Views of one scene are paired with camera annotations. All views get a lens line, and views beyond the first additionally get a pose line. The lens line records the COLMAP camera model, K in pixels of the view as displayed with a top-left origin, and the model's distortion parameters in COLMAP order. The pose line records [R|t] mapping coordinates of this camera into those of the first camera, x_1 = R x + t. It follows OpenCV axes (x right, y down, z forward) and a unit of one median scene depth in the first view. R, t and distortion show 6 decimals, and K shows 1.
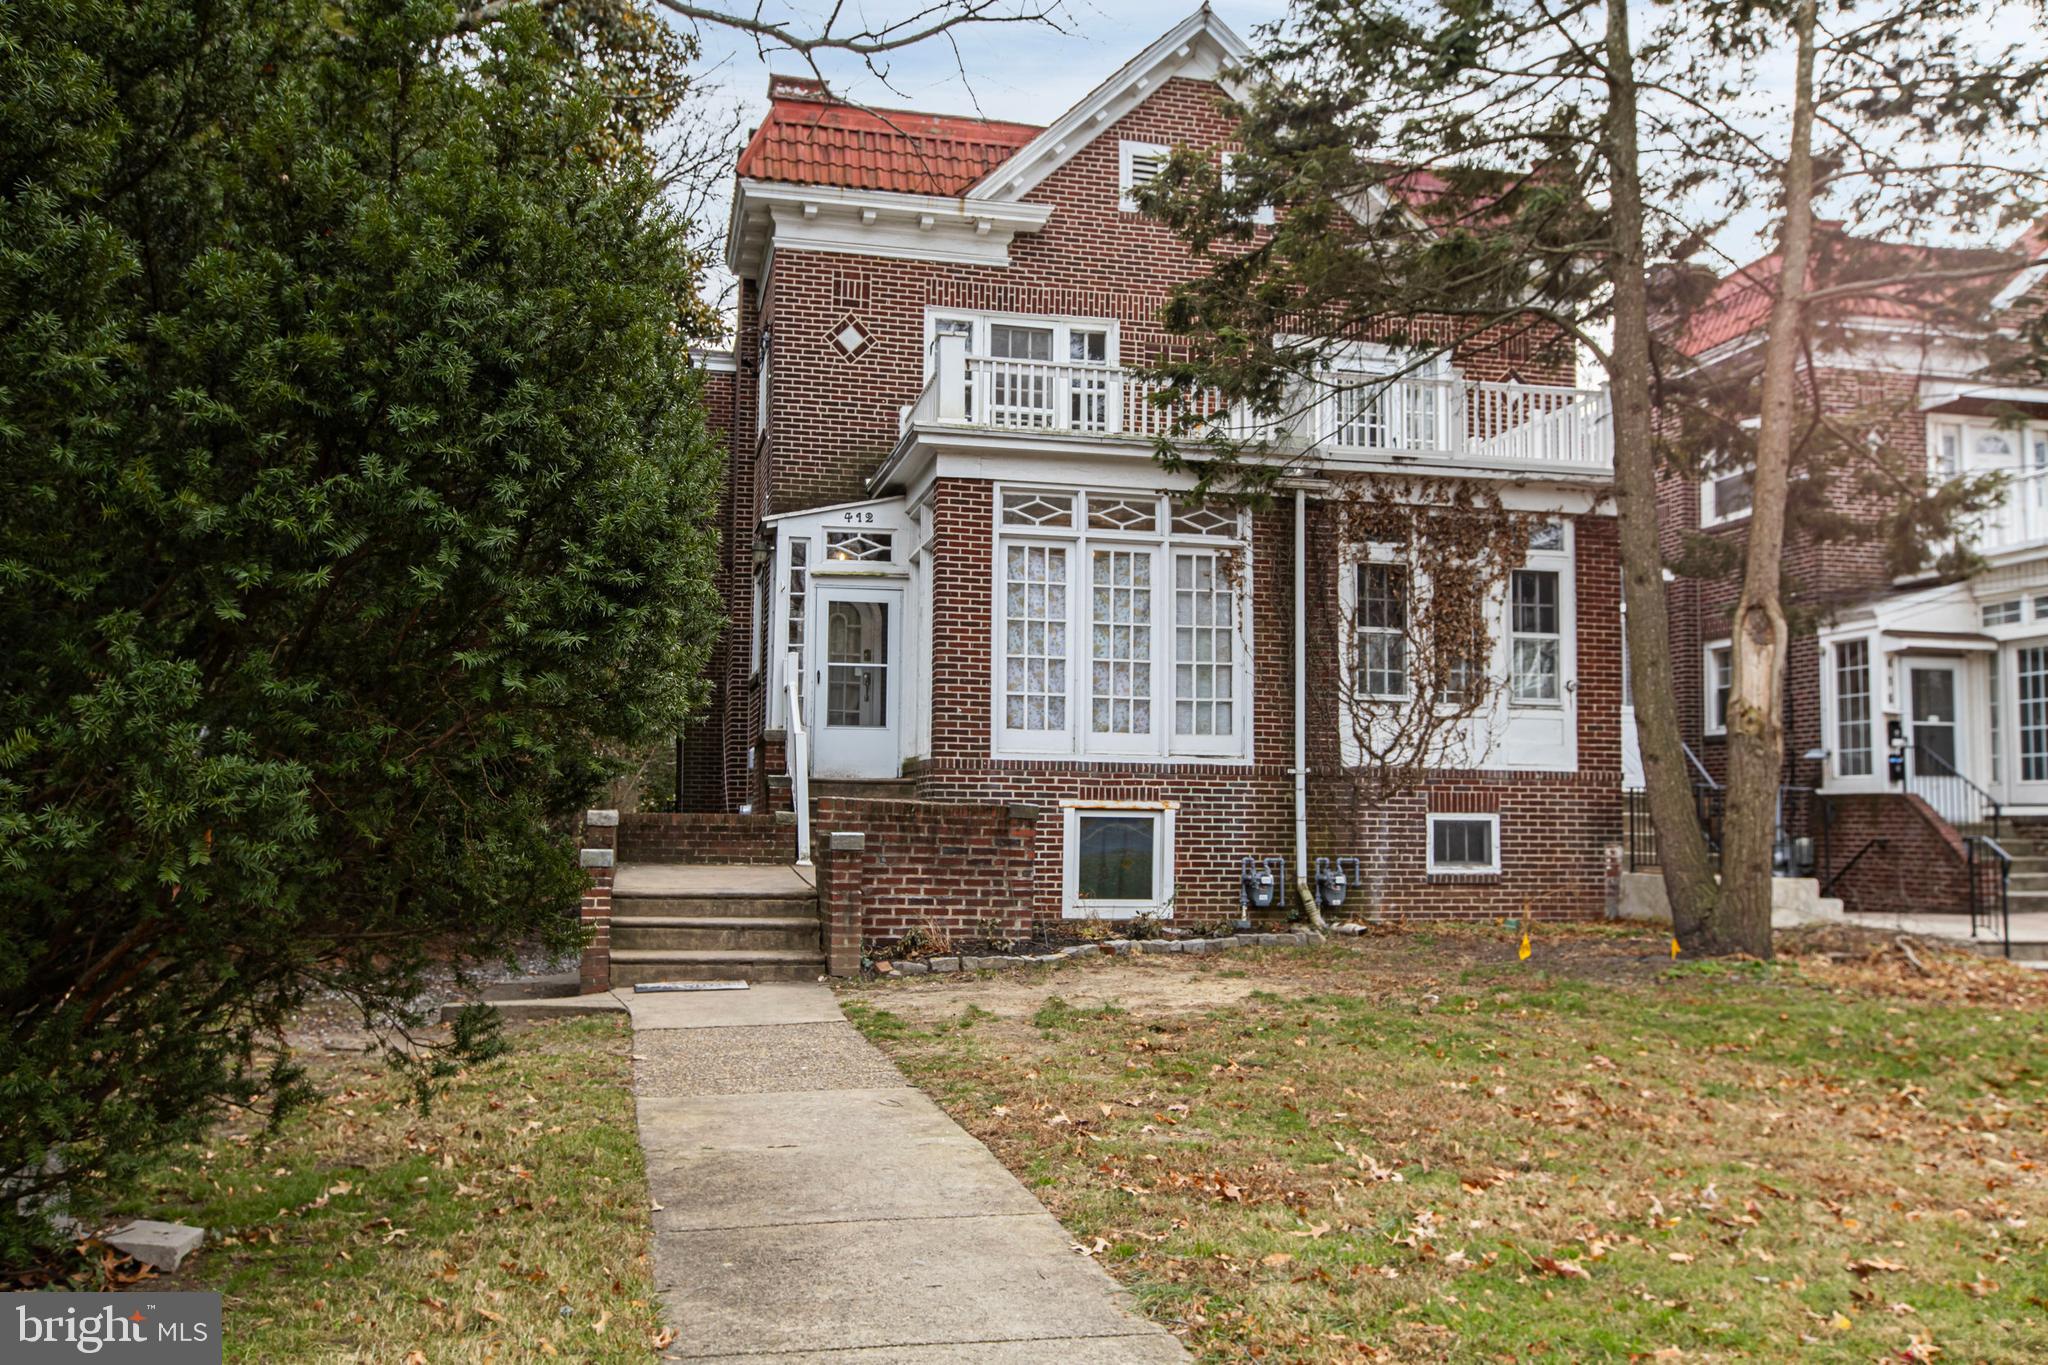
lens RADIAL K [[1873.3, 0, 1038.9], [0, 1873.3, 676.8], [0, 0, 1]] dist [0.008557, -0.010559]
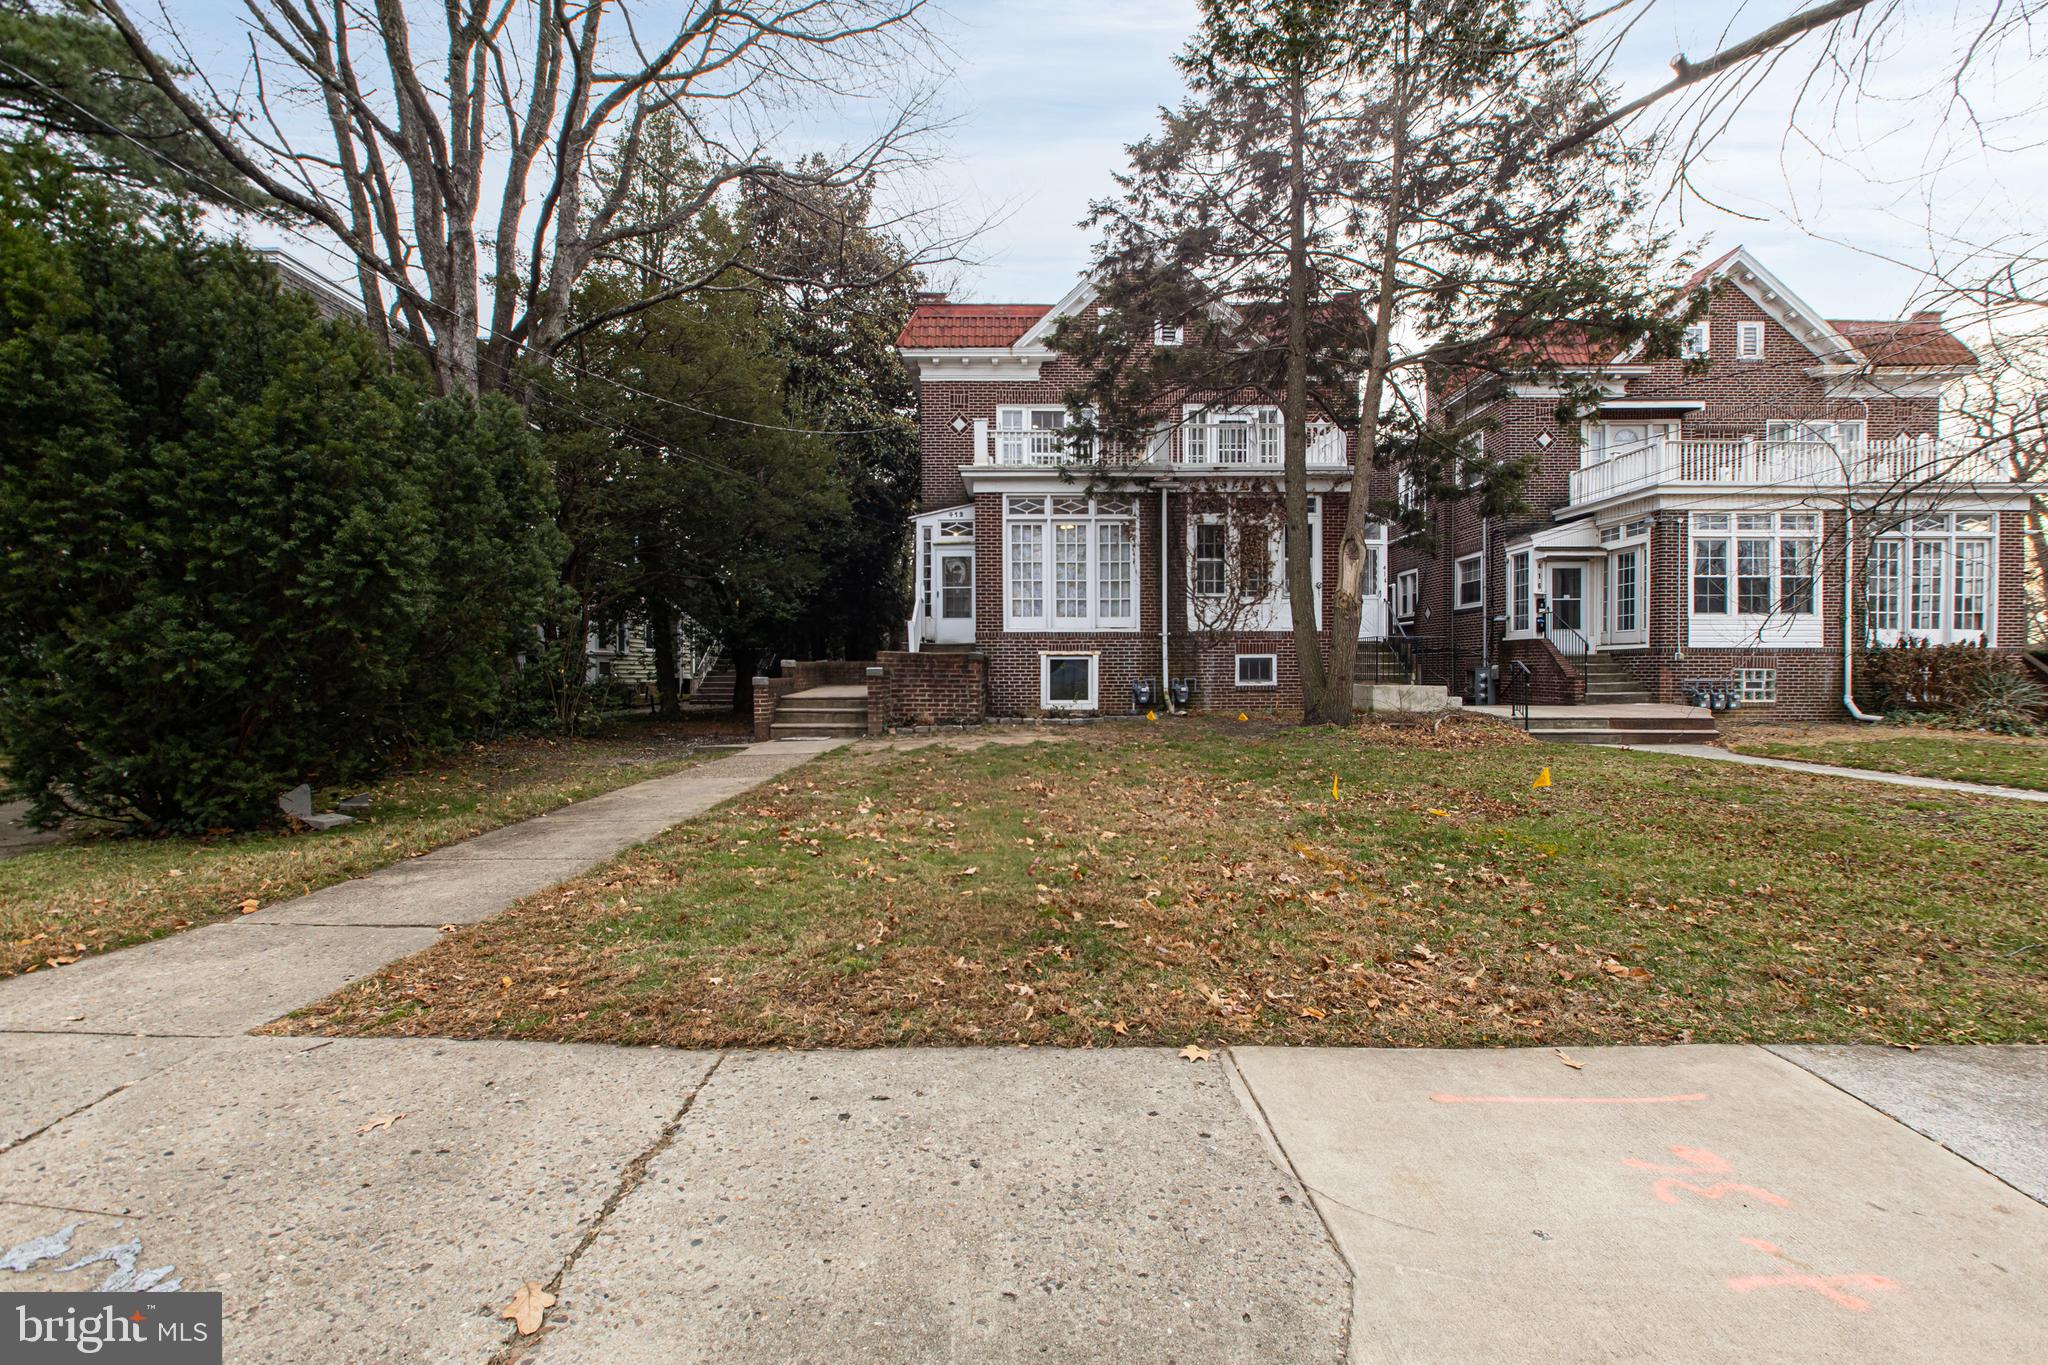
lens RADIAL K [[955.4, 0, 1013.6], [0, 955.4, 693.2], [0, 0, 1]] dist [-0.002973, 0.000892]
pose [[0.970504, -0.008334, -0.240941, 0.218899], [0.033546, 0.994348, 0.100728, 0.005675], [0.238740, -0.105839, 0.965299, -0.006883]]
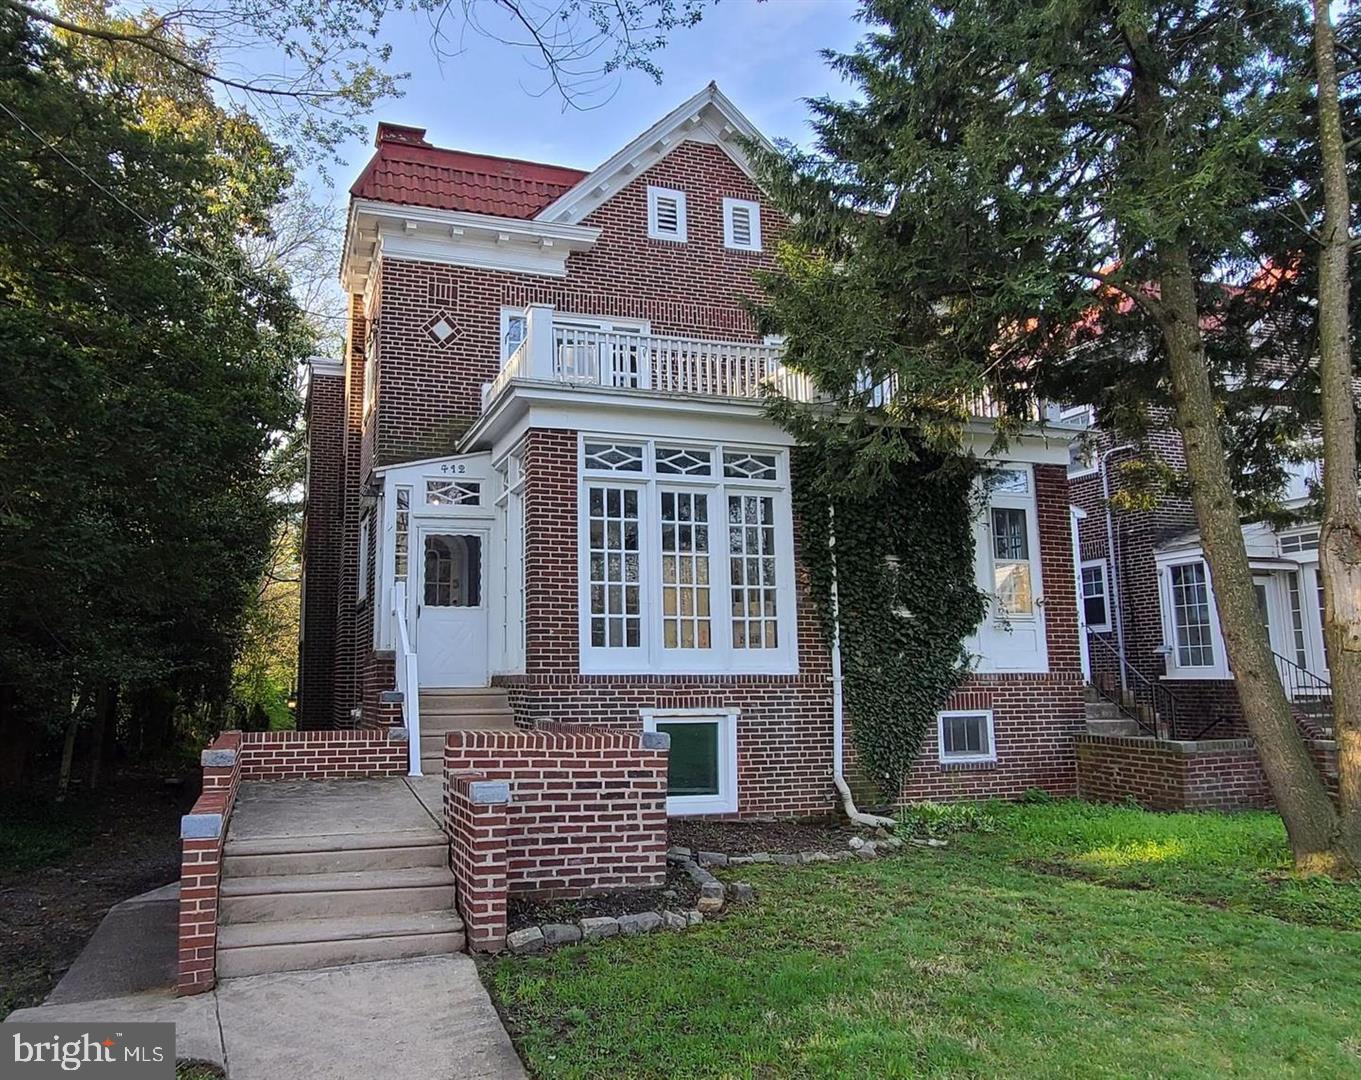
lens RADIAL K [[1046.3, 0, 576.5], [0, 1046.3, 509.2], [0, 0, 1]] dist [-0.011497, 0.000547]
pose [[0.997610, -0.006055, 0.068834, -0.065692], [0.011629, 0.996657, -0.080873, -0.004131], [-0.068114, 0.081480, 0.994345, 0.340517]]
